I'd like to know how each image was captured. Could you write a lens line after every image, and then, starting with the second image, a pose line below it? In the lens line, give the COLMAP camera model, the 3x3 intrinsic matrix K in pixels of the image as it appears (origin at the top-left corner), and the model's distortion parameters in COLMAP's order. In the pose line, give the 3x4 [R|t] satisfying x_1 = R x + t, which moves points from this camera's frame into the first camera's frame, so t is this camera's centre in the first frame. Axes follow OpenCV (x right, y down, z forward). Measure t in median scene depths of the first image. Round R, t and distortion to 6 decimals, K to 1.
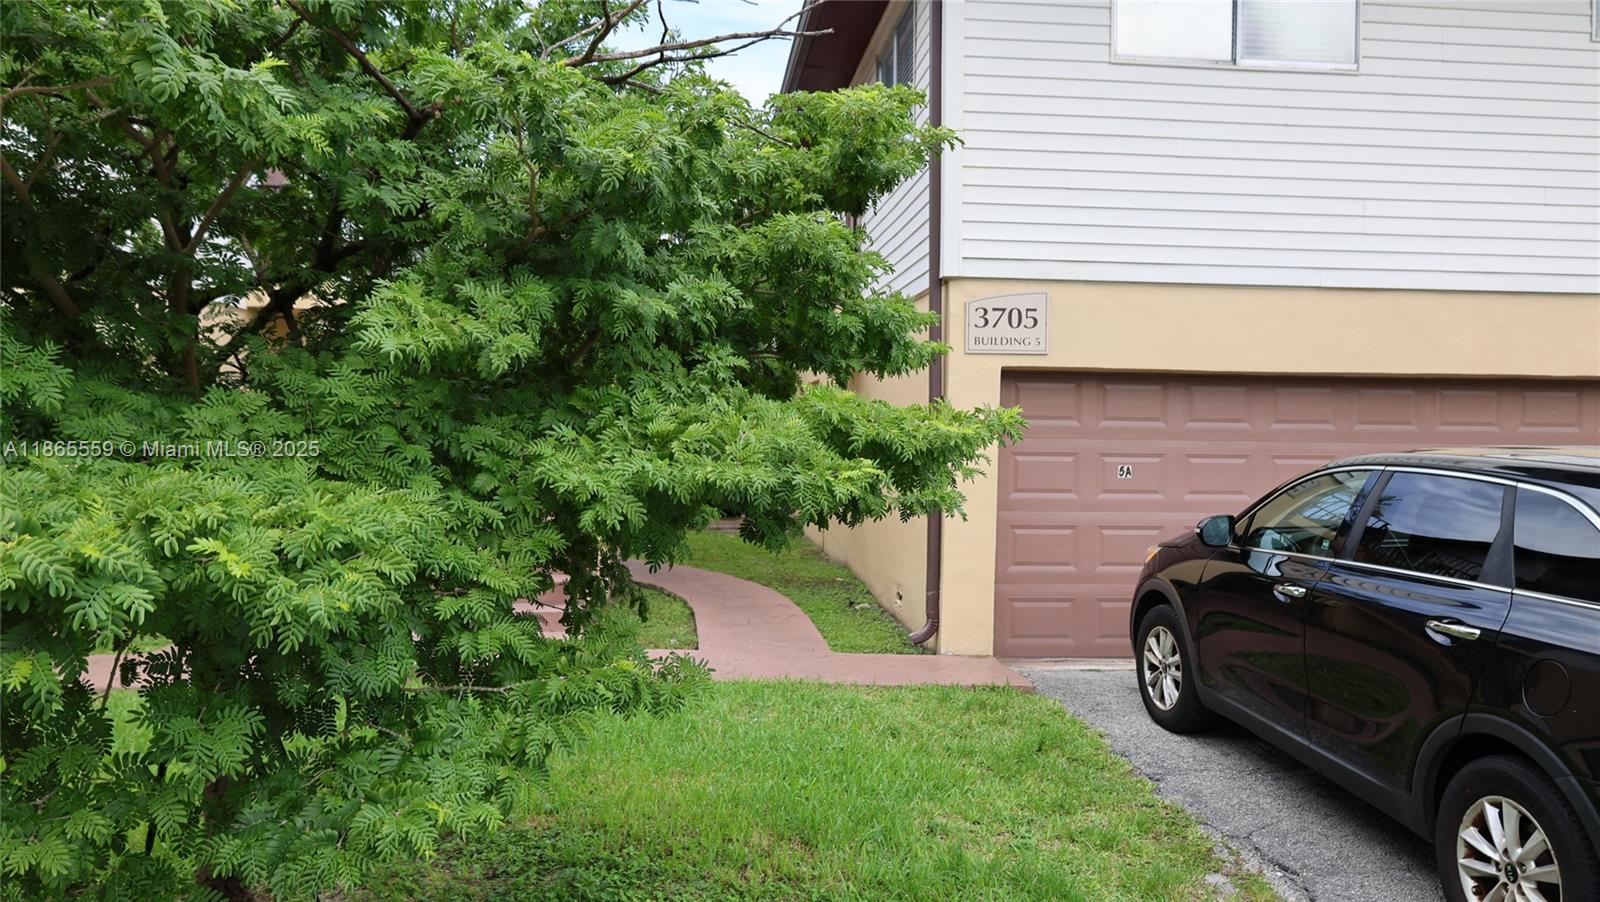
lens RADIAL K [[1104.1, 0, 798.5], [0, 1104.1, 449.8], [0, 0, 1]] dist [-0.002016, 0.001398]
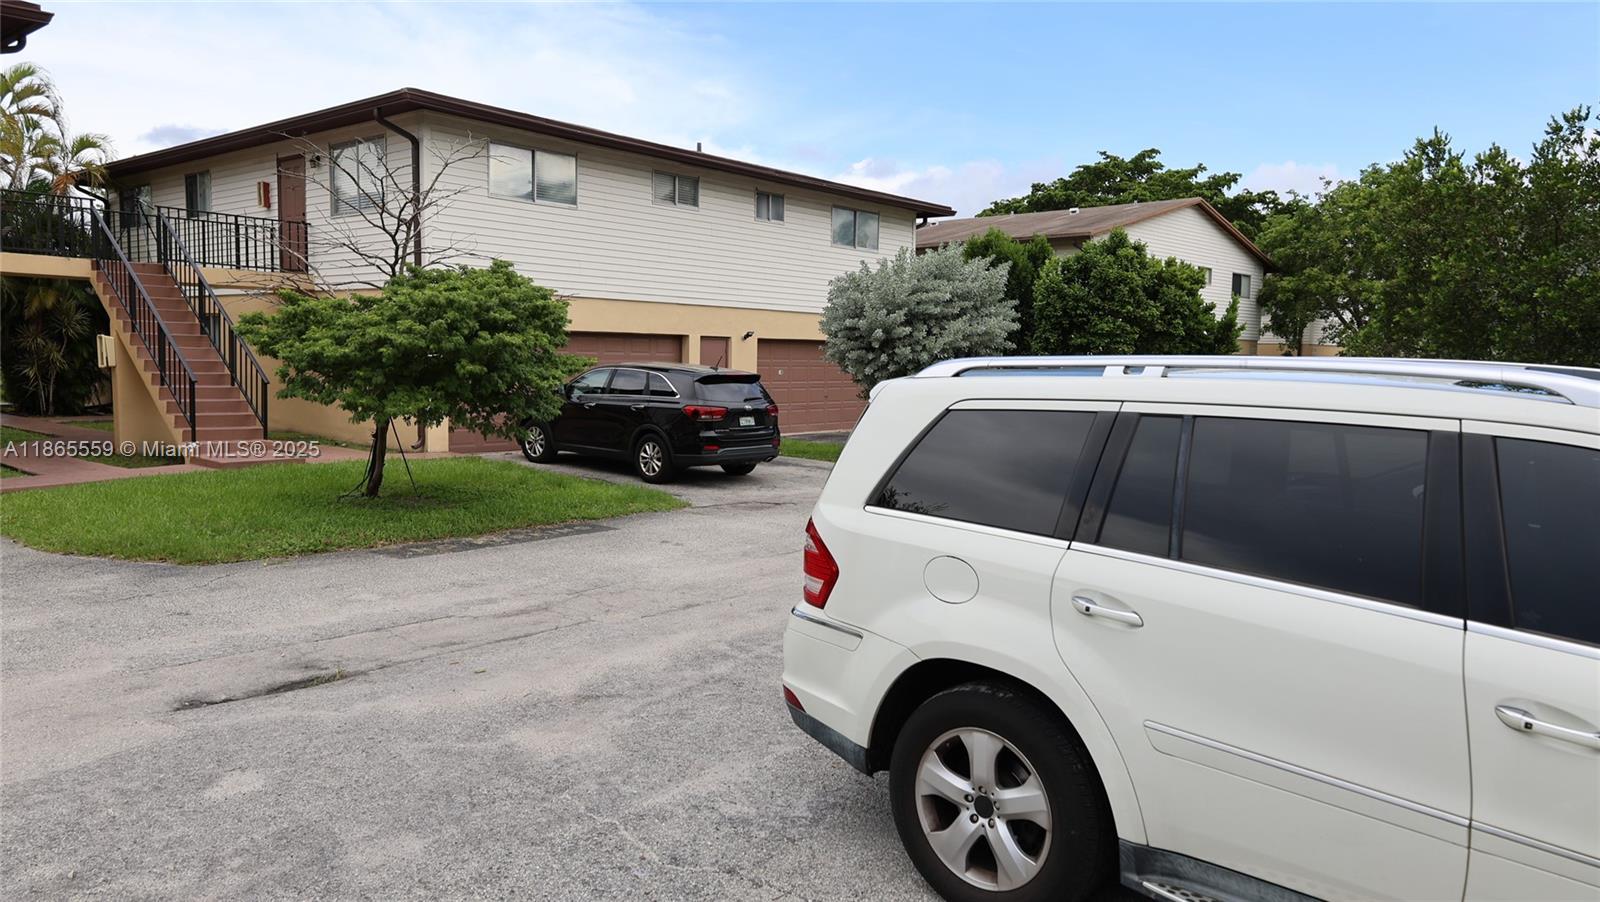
lens RADIAL K [[1115.7, 0, 798.5], [0, 1115.7, 450.5], [0, 0, 1]] dist [-0.003984, 0.002569]
pose [[0.713736, -0.057247, 0.698071, -1.442224], [-0.002500, 0.996440, 0.084271, -0.023234], [-0.700410, -0.061893, 0.711052, -1.822684]]
